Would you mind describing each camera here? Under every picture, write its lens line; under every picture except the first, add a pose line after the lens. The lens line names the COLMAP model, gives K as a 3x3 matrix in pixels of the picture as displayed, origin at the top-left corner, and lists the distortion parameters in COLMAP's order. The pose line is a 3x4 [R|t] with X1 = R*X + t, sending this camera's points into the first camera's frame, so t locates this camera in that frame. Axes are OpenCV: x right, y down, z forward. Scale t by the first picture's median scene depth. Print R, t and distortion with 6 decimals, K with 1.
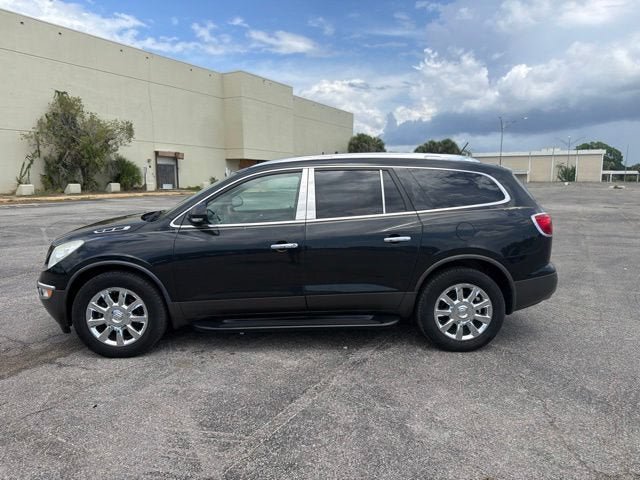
lens RADIAL K [[454.2, 0, 315.5], [0, 454.2, 239.5], [0, 0, 1]] dist [0.028518, -0.038548]
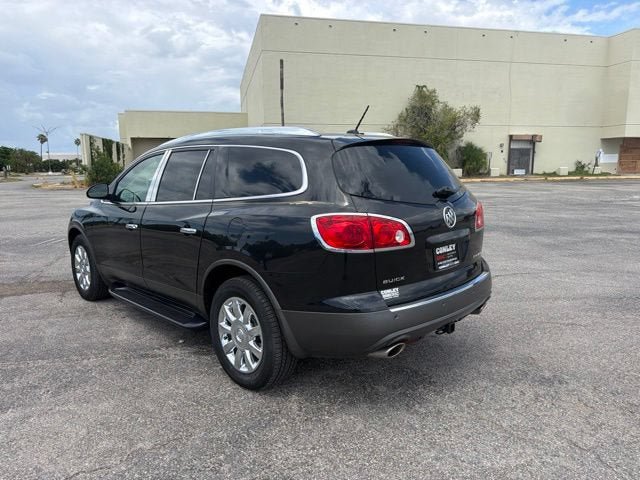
lens RADIAL K [[454.2, 0, 320.3], [0, 454.2, 238.0], [0, 0, 1]] dist [0.028518, -0.038548]
pose [[0.675424, 0.108007, -0.729477, 0.120427], [-0.087861, 0.993956, 0.065816, -0.008116], [0.732177, 0.019639, 0.680832, 0.073015]]
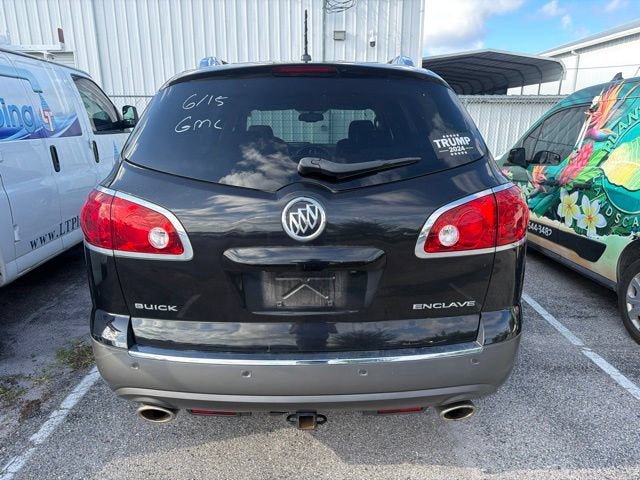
lens RADIAL K [[454.2, 0, 320.1], [0, 454.2, 244.4], [0, 0, 1]] dist [0.028518, -0.038548]
pose [[-0.042578, 0.268225, -0.962415, 0.115672], [-0.129912, 0.953624, 0.271523, -0.018788], [0.990611, 0.136590, -0.005758, 0.156486]]
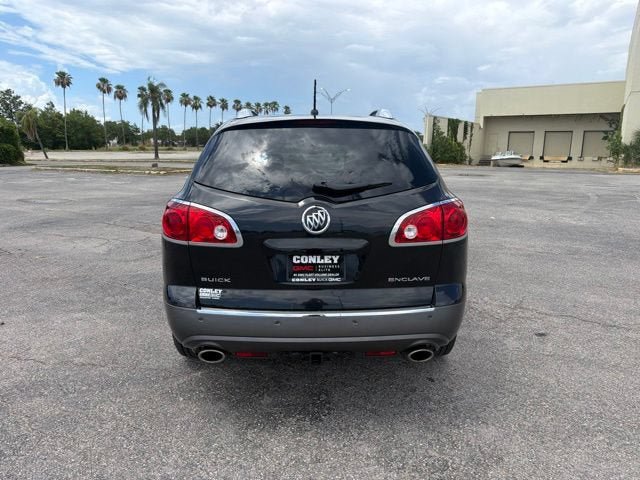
lens RADIAL K [[454.2, 0, 318.5], [0, 454.2, 240.1], [0, 0, 1]] dist [0.028518, -0.038548]
pose [[-0.035559, 0.200938, -0.978958, 0.141042], [-0.134473, 0.969707, 0.203924, -0.020018], [0.990279, 0.138895, -0.007461, 0.155577]]
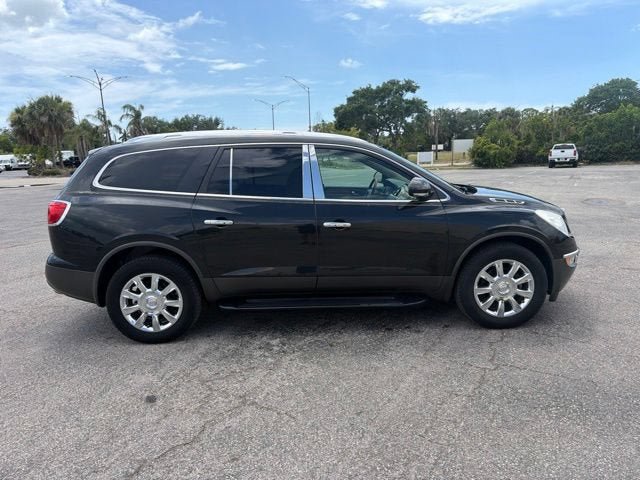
lens RADIAL K [[454.2, 0, 314.2], [0, 454.2, 241.3], [0, 0, 1]] dist [0.028518, -0.038548]
pose [[-0.999328, 0.022758, 0.028730, -0.008403], [0.030707, 0.947837, 0.317274, -0.039455], [-0.020011, 0.317943, -0.947899, 0.292859]]
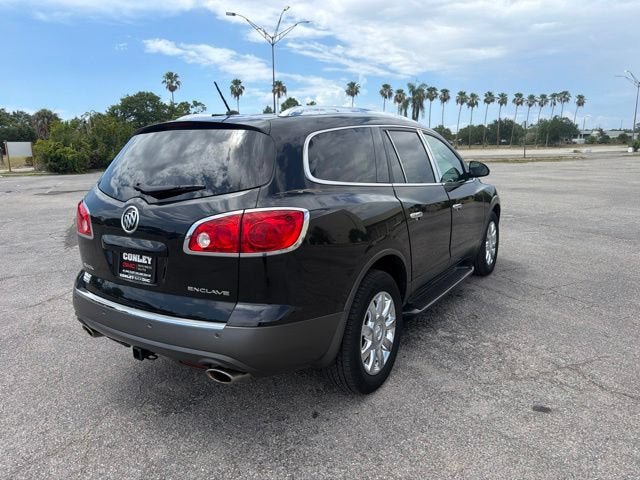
lens RADIAL K [[454.2, 0, 319.8], [0, 454.2, 242.1], [0, 0, 1]] dist [0.028518, -0.038548]
pose [[-0.584733, 0.175908, -0.791924, 0.112254], [-0.087164, 0.956932, 0.276920, -0.028398], [0.806529, 0.230951, -0.544217, 0.220533]]
